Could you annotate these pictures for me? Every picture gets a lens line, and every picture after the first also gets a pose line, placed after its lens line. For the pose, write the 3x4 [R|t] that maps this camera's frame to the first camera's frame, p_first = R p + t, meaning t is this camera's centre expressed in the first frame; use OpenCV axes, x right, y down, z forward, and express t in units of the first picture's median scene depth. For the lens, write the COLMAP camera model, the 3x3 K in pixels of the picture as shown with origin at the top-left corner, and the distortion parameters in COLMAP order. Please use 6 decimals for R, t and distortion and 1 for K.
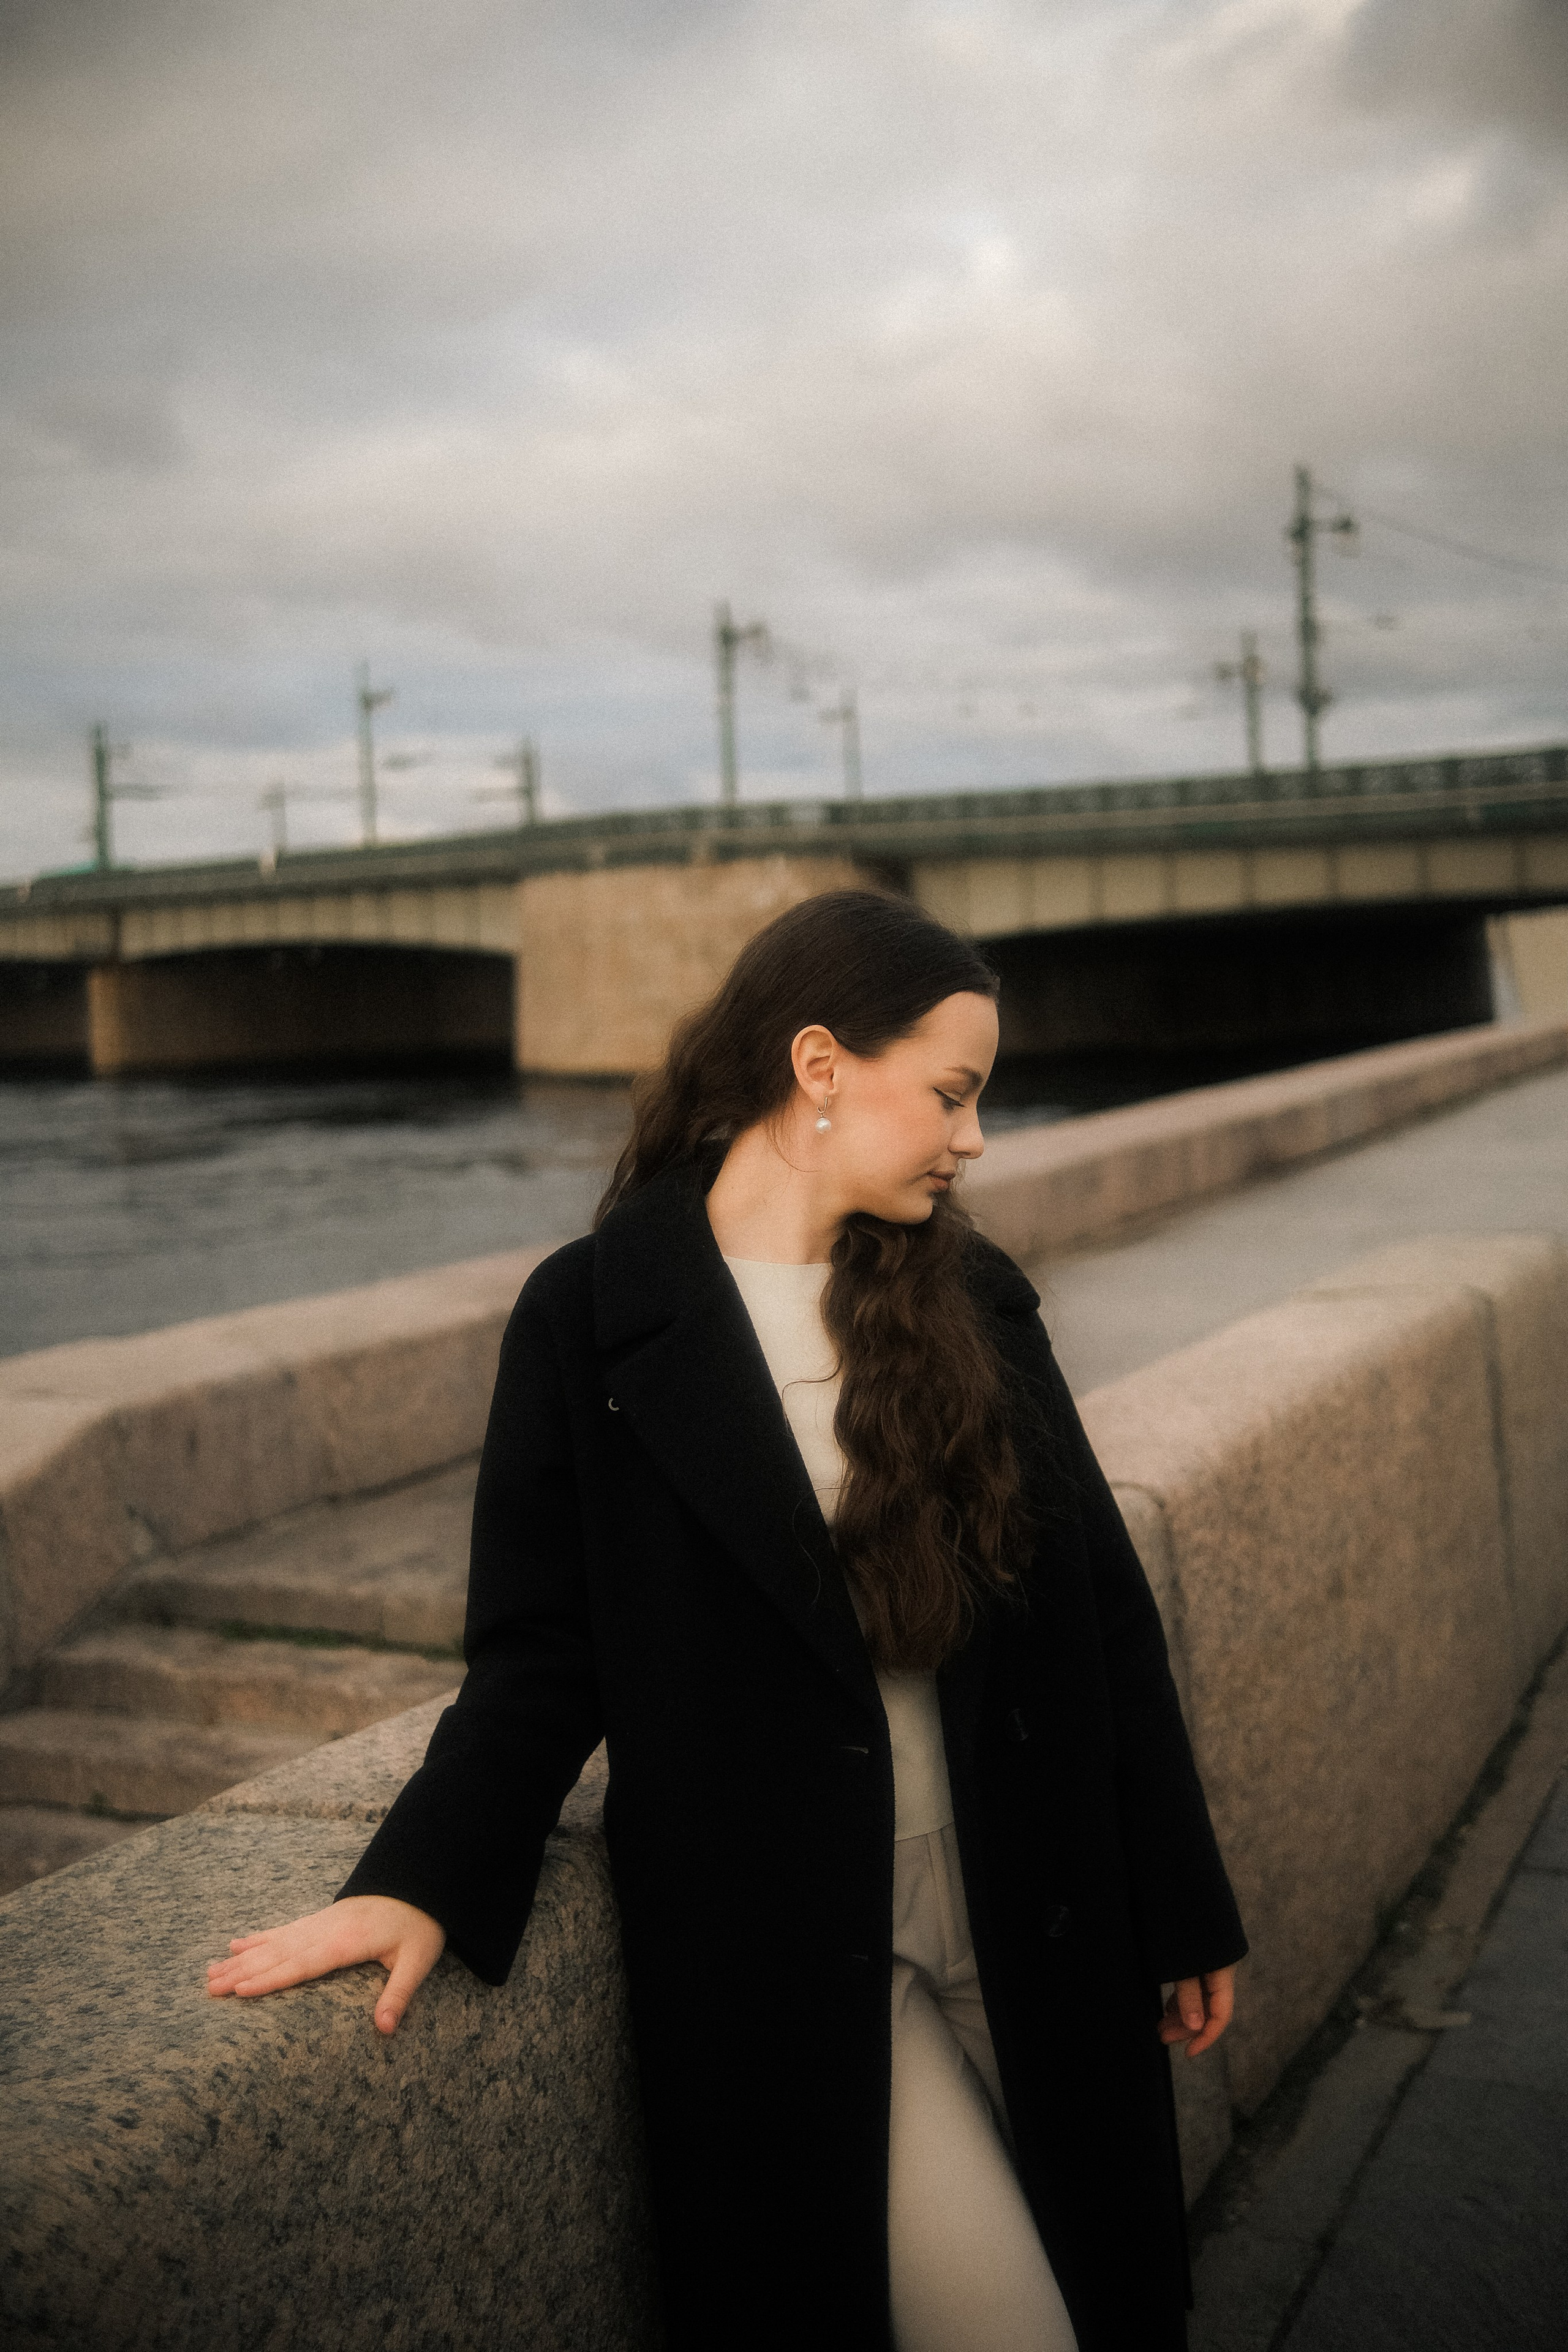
lens RADIAL K [[2409.1, 0, 748.0], [0, 2409.1, 1167.8], [0, 0, 1]] dist [-0.091728, 0.205753]
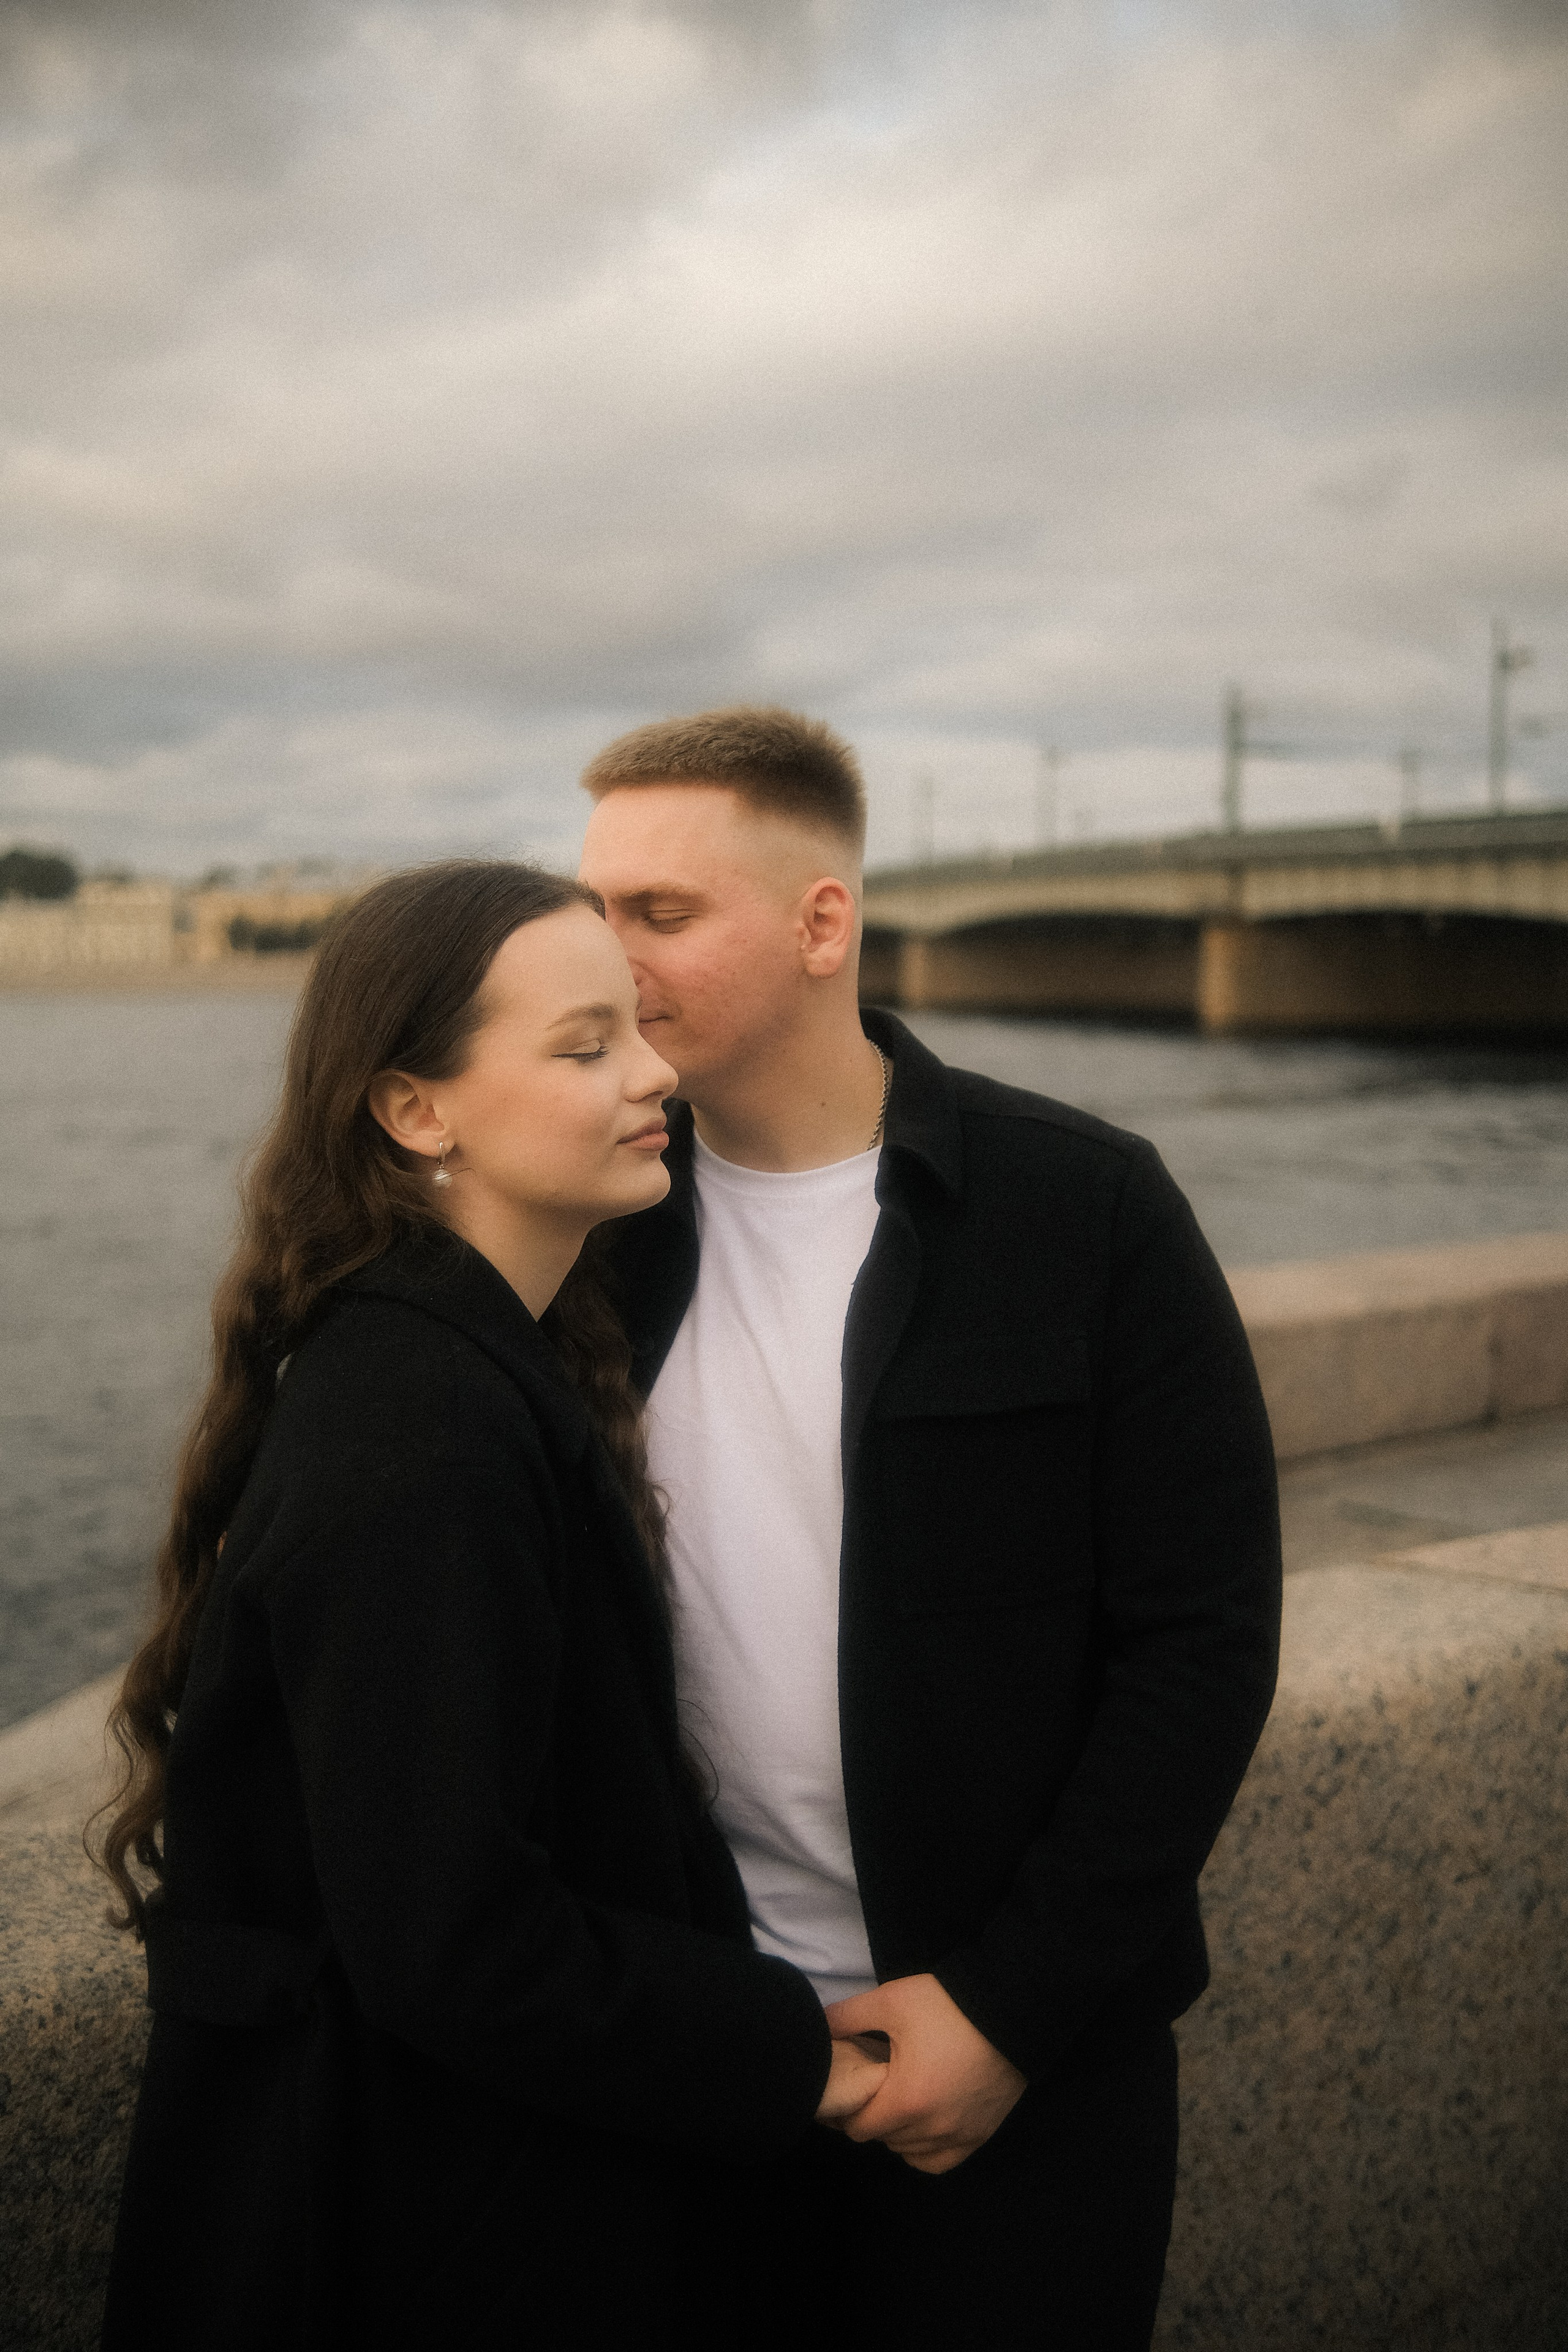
lens RADIAL K [[2409.2, 0, 781.3], [0, 2409.2, 1107.4], [0, 0, 1]] dist [-0.121479, 0.199554]
pose [[0.893209, 0.073553, -0.443586, 0.449052], [-0.076911, 0.996983, 0.010444, -0.051355], [0.443016, 0.024788, 0.896171, 0.186780]]
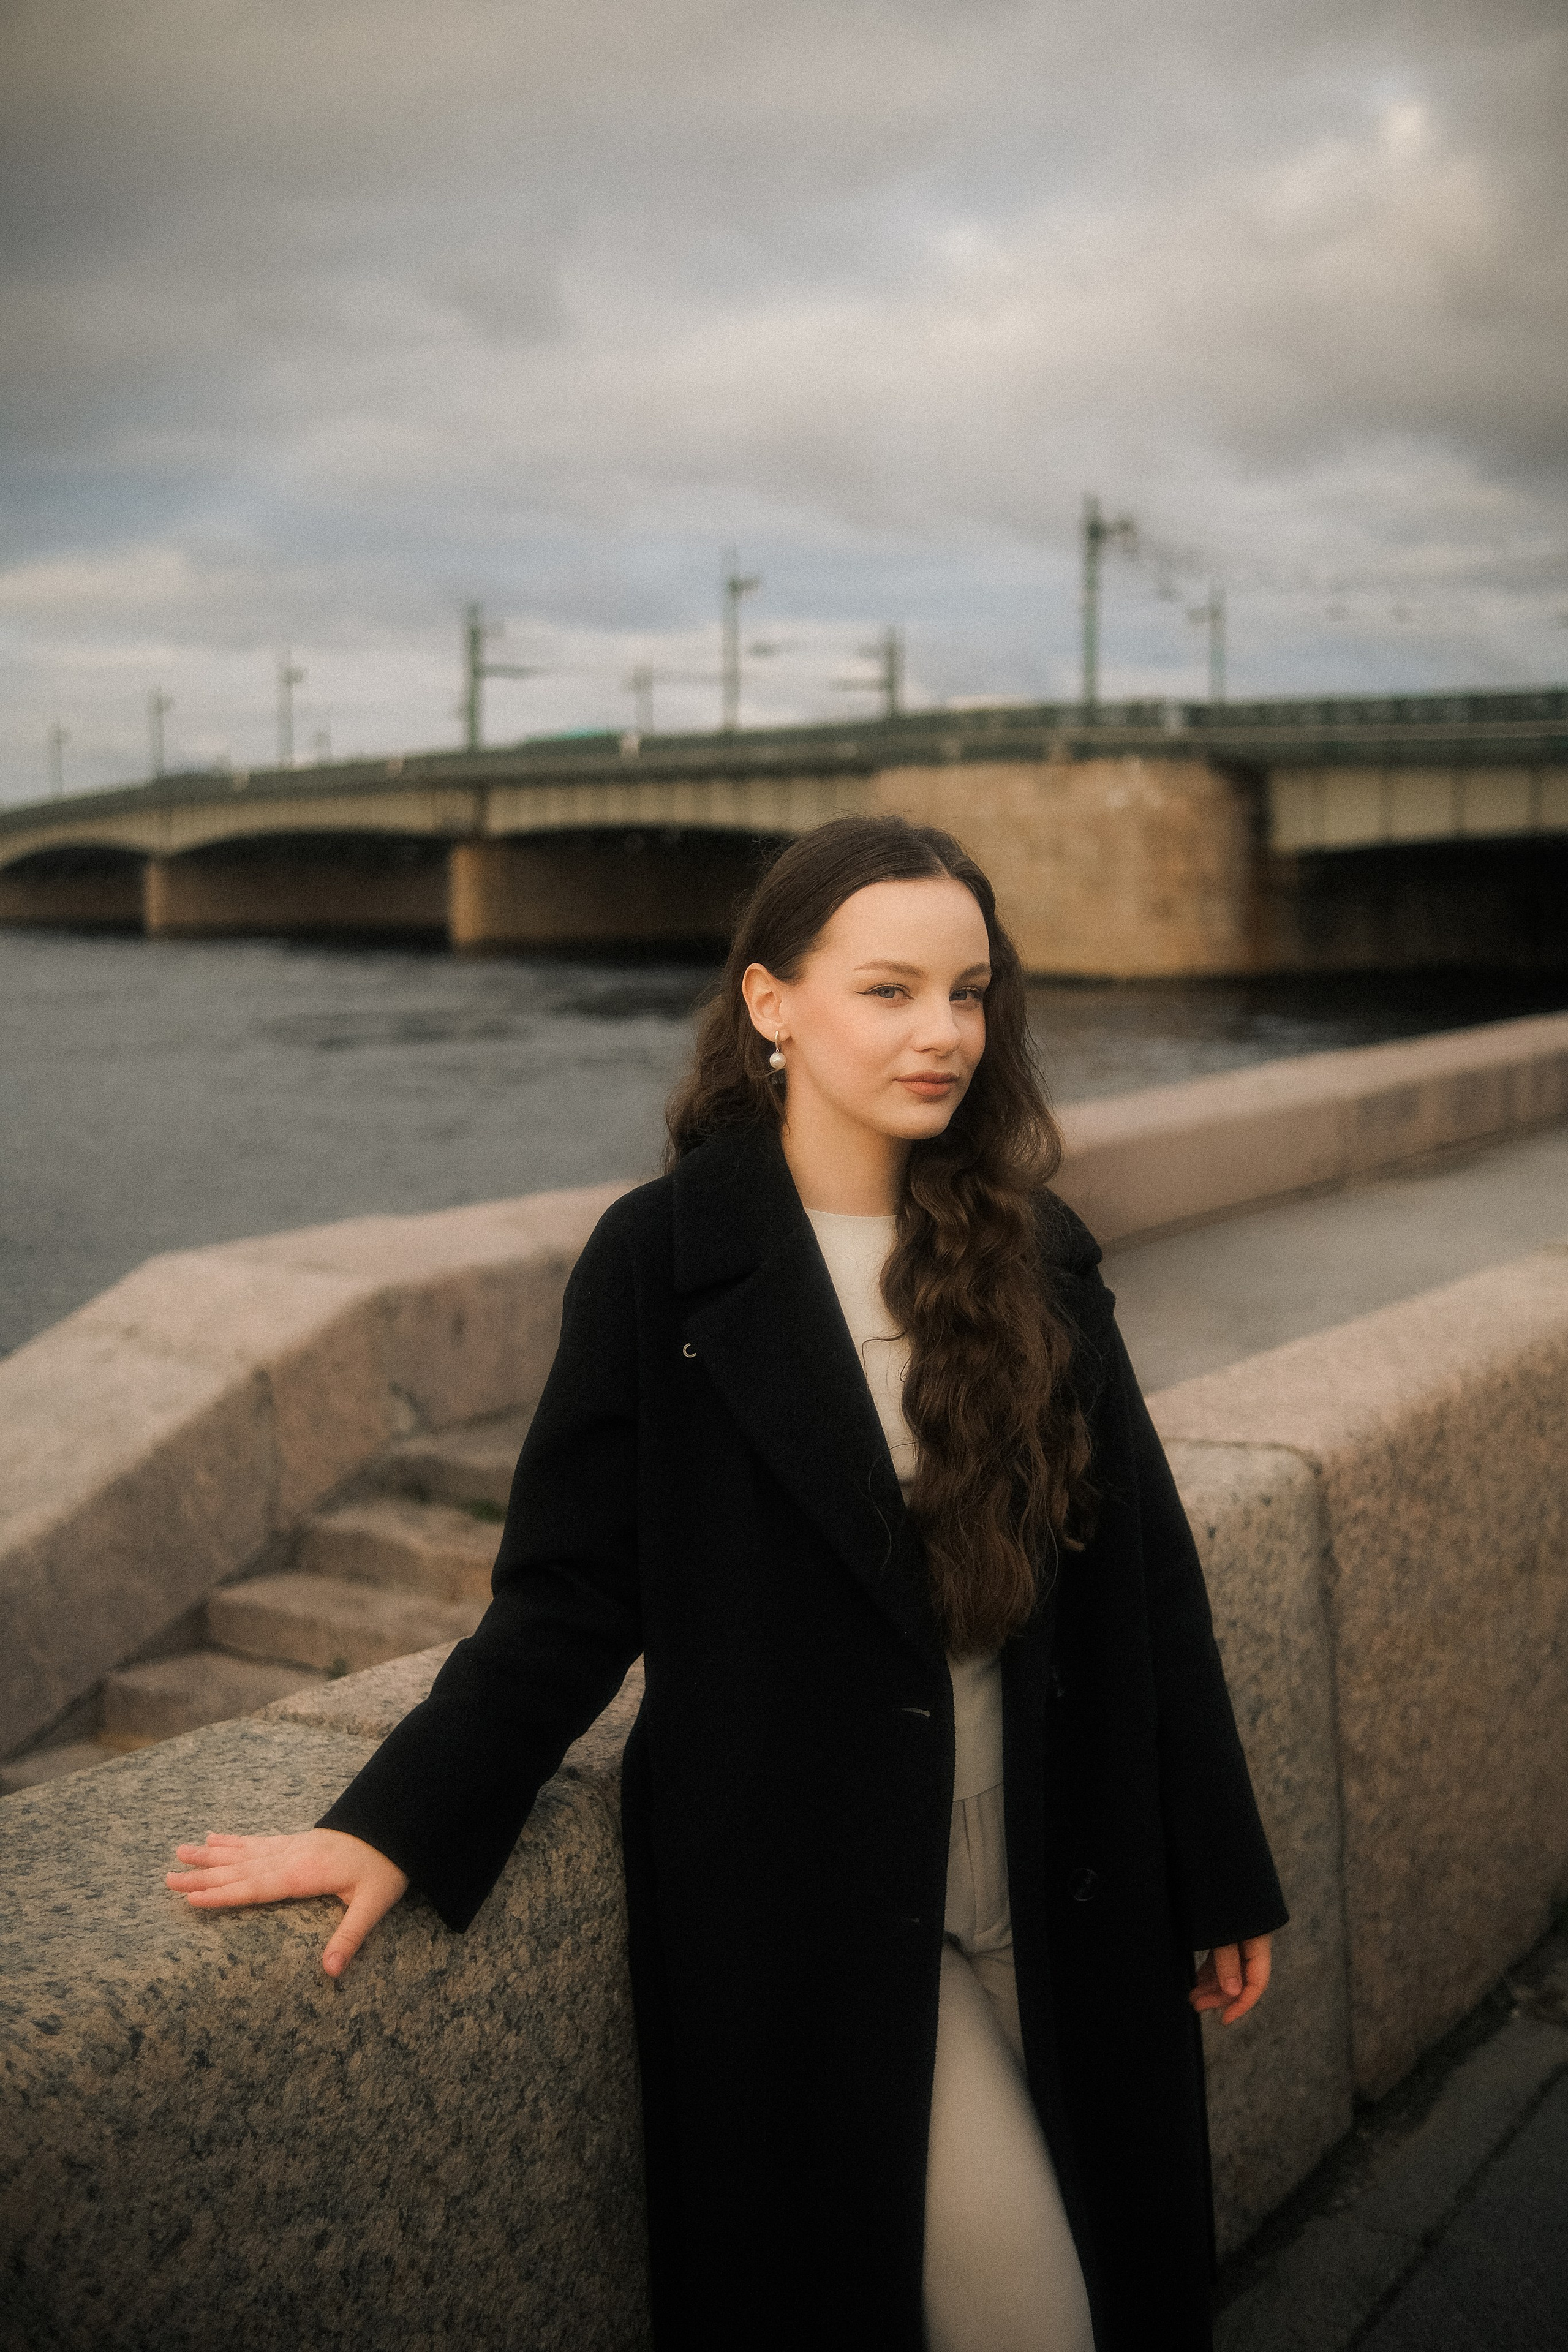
lens RADIAL K [[2408.3, 0, 760.5], [0, 2408.3, 1100.4], [0, 0, 1]] dist [-0.127630, 0.201613]
pose [[0.988491, 0.051826, -0.142128, 0.137618], [-0.049338, 0.998562, 0.020976, -0.031157], [0.143010, -0.013722, 0.989626, 0.028596]]
